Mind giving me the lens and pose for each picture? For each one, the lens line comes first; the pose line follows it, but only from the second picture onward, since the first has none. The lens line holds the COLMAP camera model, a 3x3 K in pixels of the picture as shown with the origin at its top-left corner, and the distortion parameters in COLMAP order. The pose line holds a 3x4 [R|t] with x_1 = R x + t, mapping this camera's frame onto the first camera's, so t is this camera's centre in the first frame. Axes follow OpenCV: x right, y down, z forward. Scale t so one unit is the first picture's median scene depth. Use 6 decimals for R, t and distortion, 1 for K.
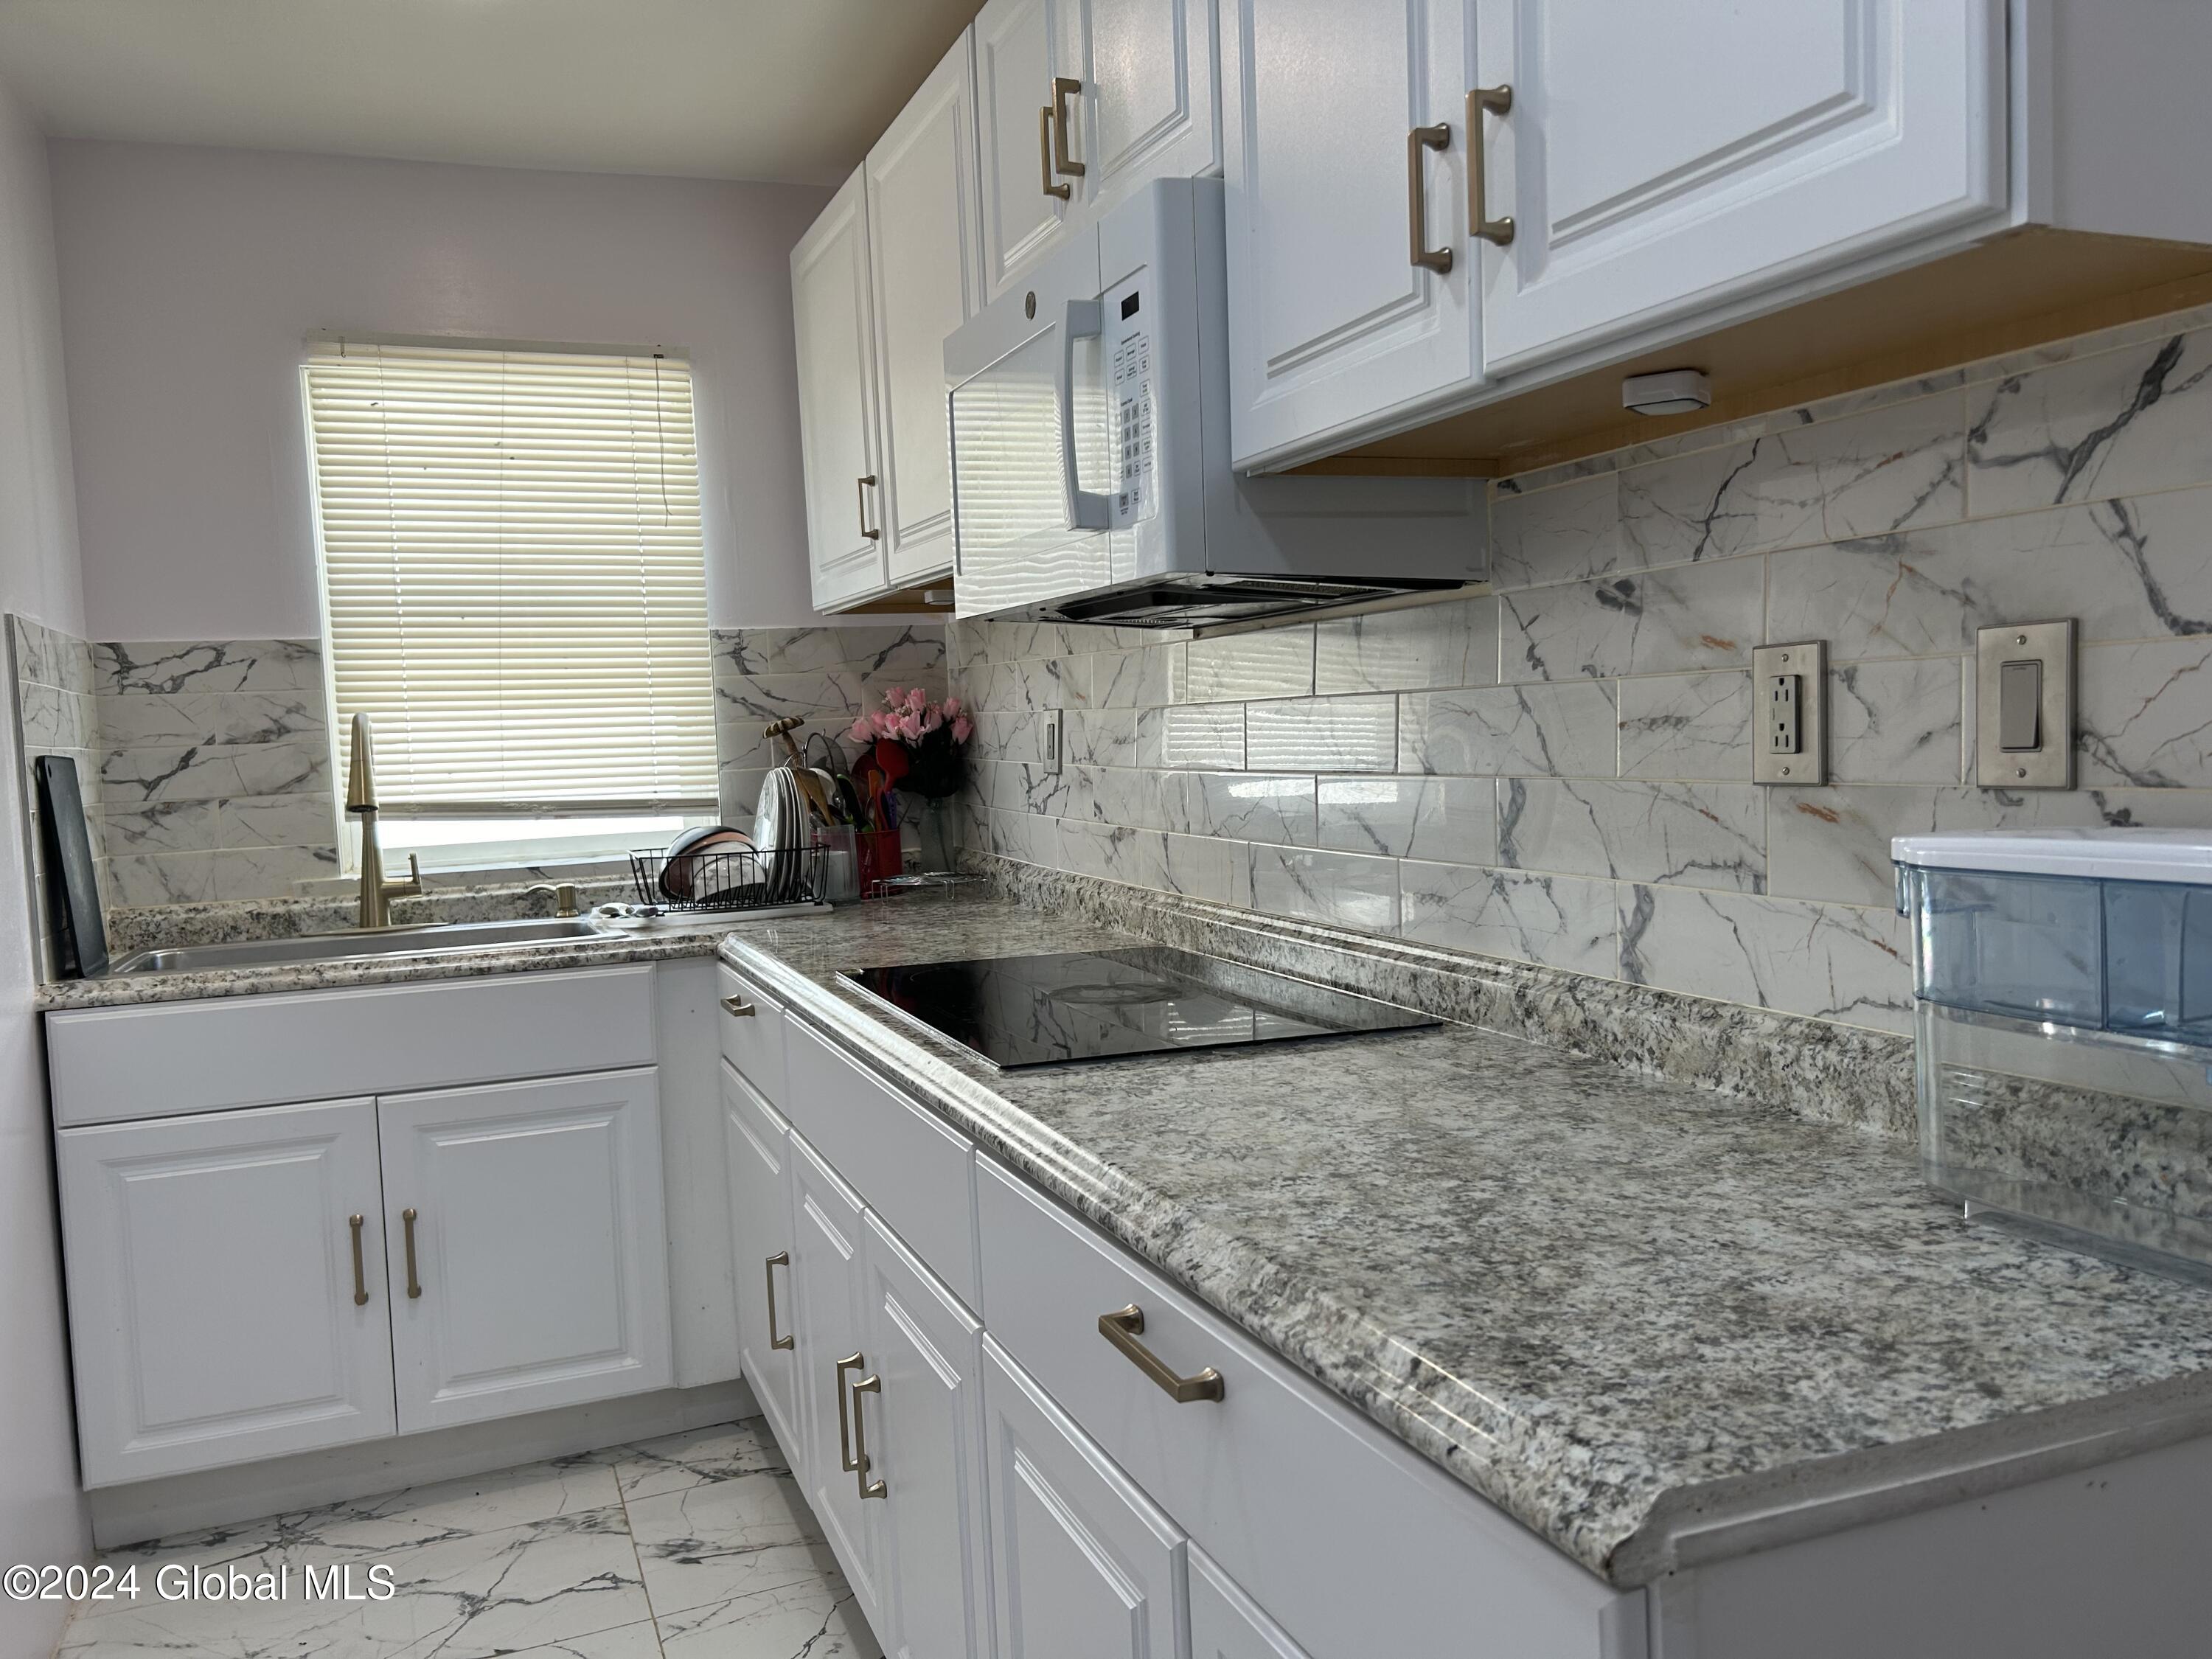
lens RADIAL K [[1655.2, 0, 1112.1], [0, 1655.2, 821.3], [0, 0, 1]] dist [0.029695, -0.022522]
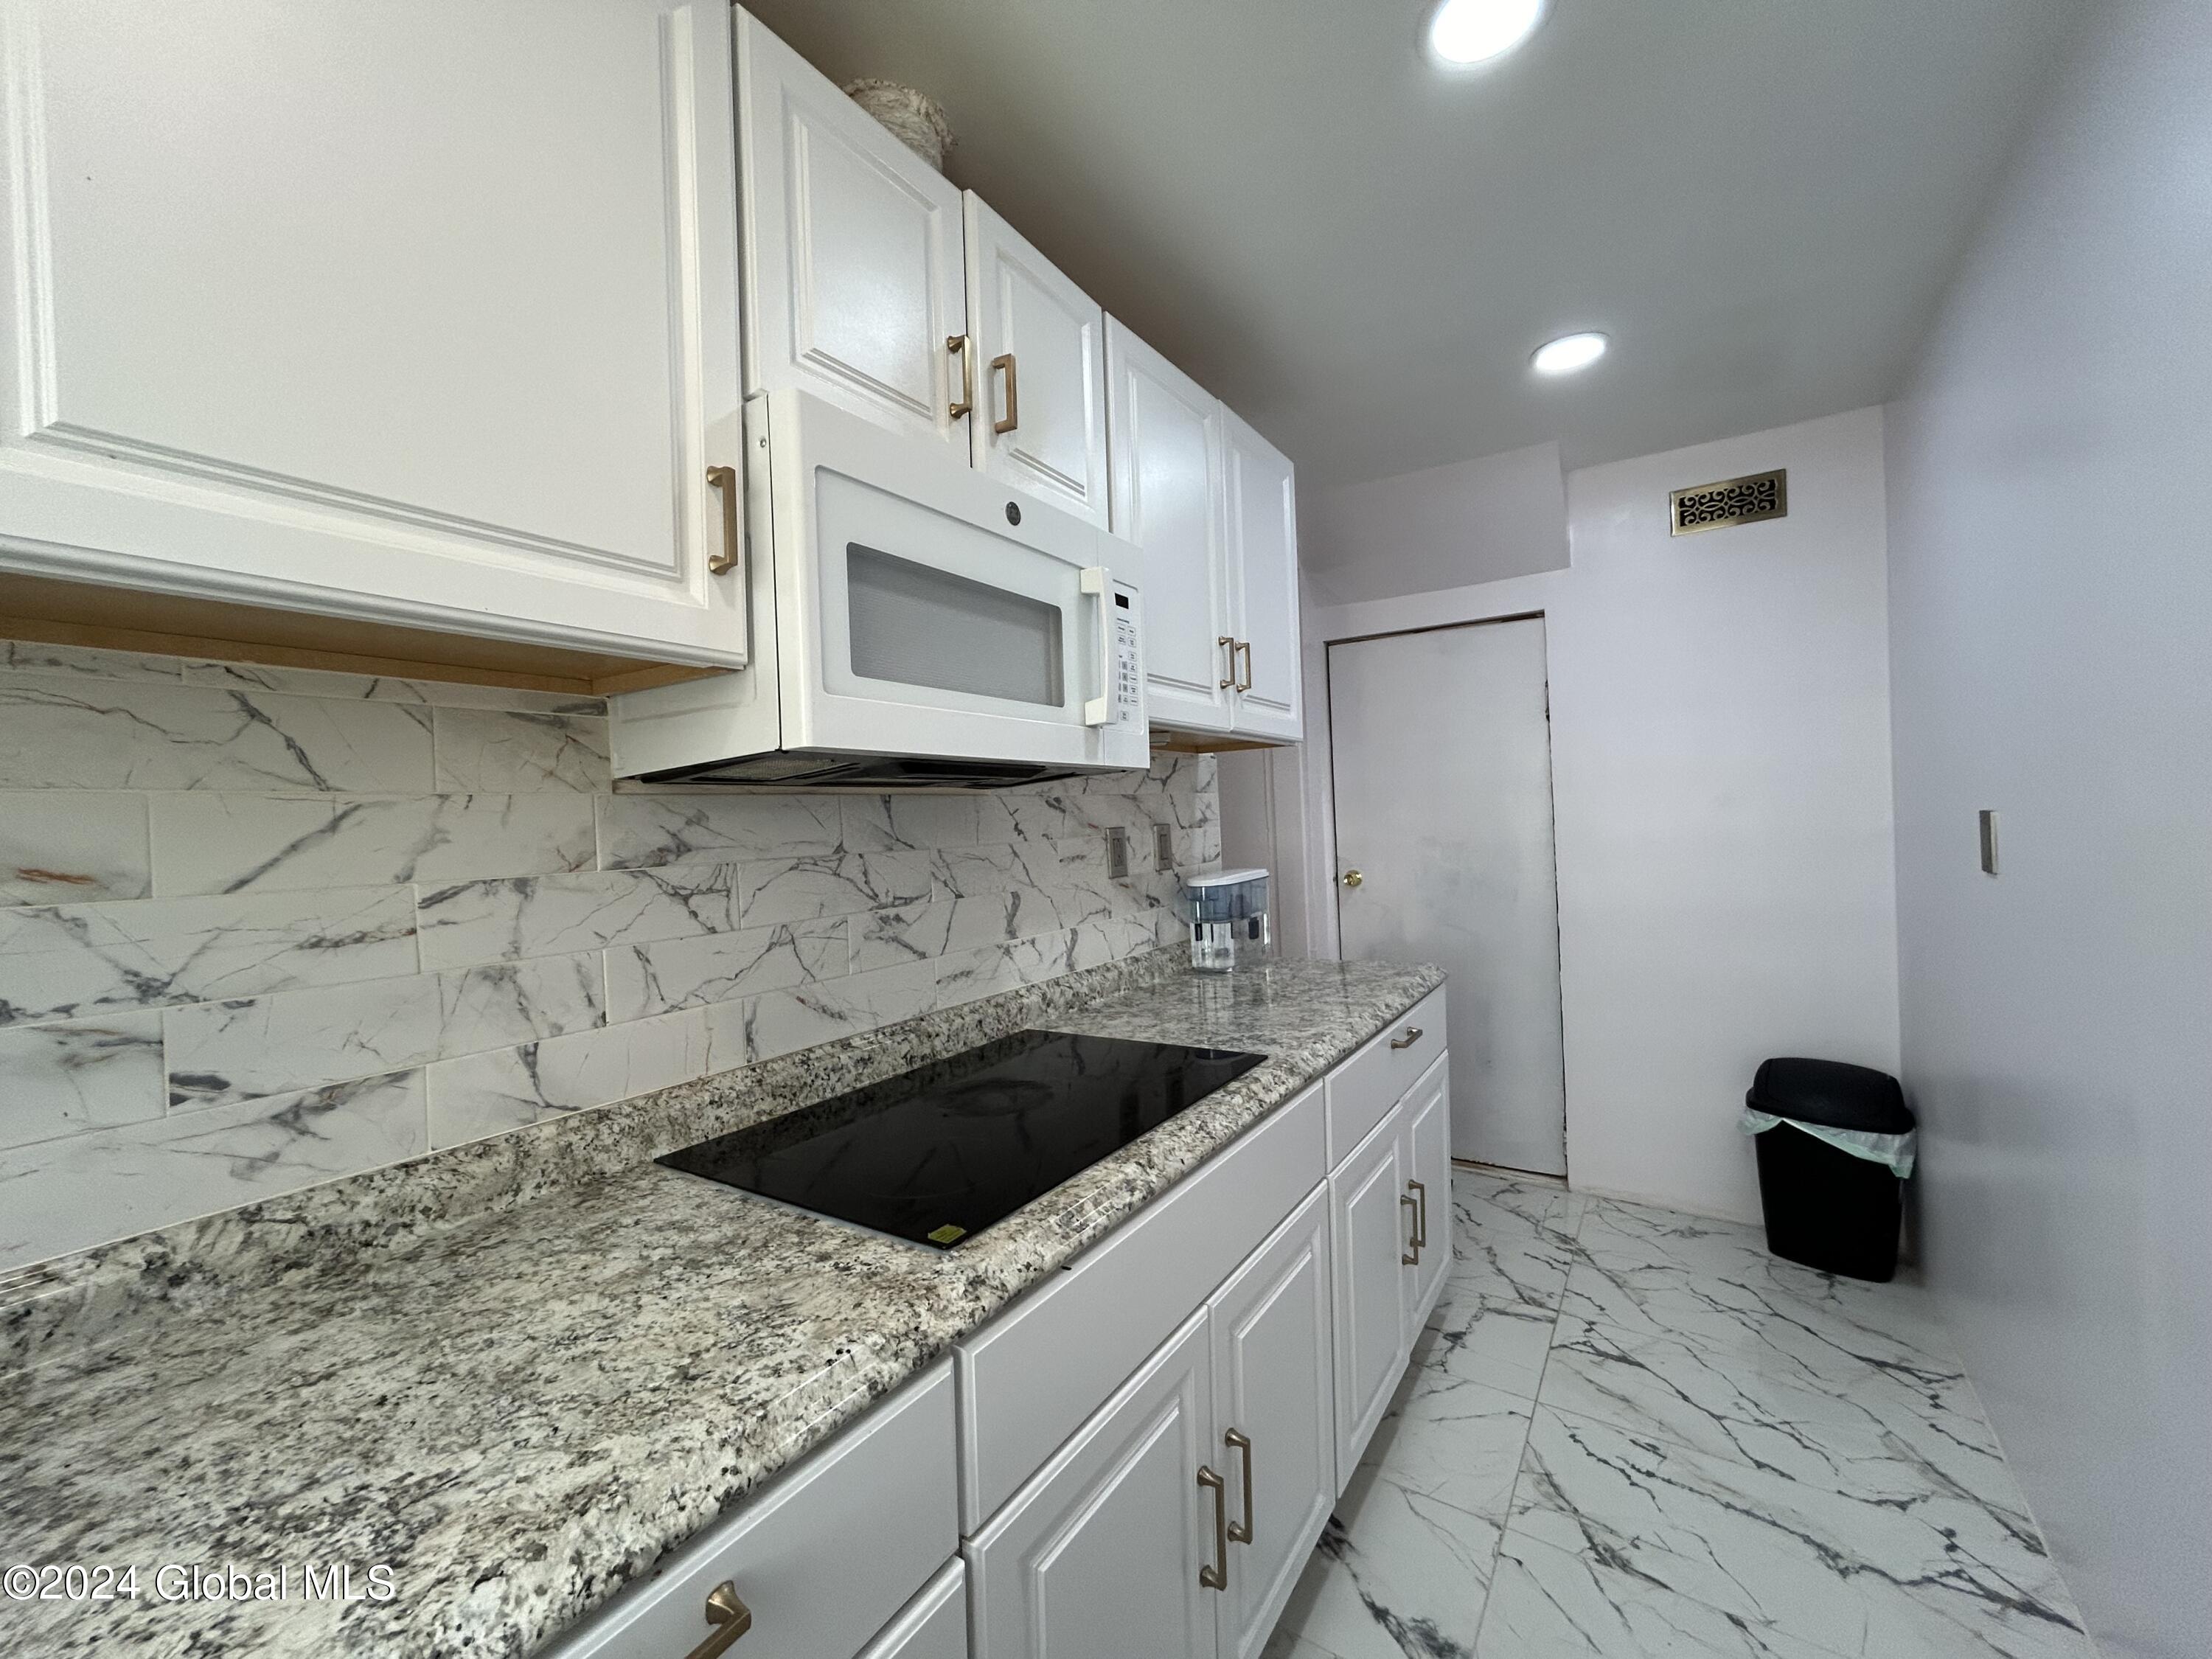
lens RADIAL K [[891.2, 0, 1123.9], [0, 891.2, 828.5], [0, 0, 1]] dist [-0.029284, -0.000260]
pose [[-0.577507, 0.074394, 0.812989, -0.672964], [0.128920, 0.991655, 0.000835, -0.082688], [-0.806142, 0.105293, -0.582278, 1.488413]]
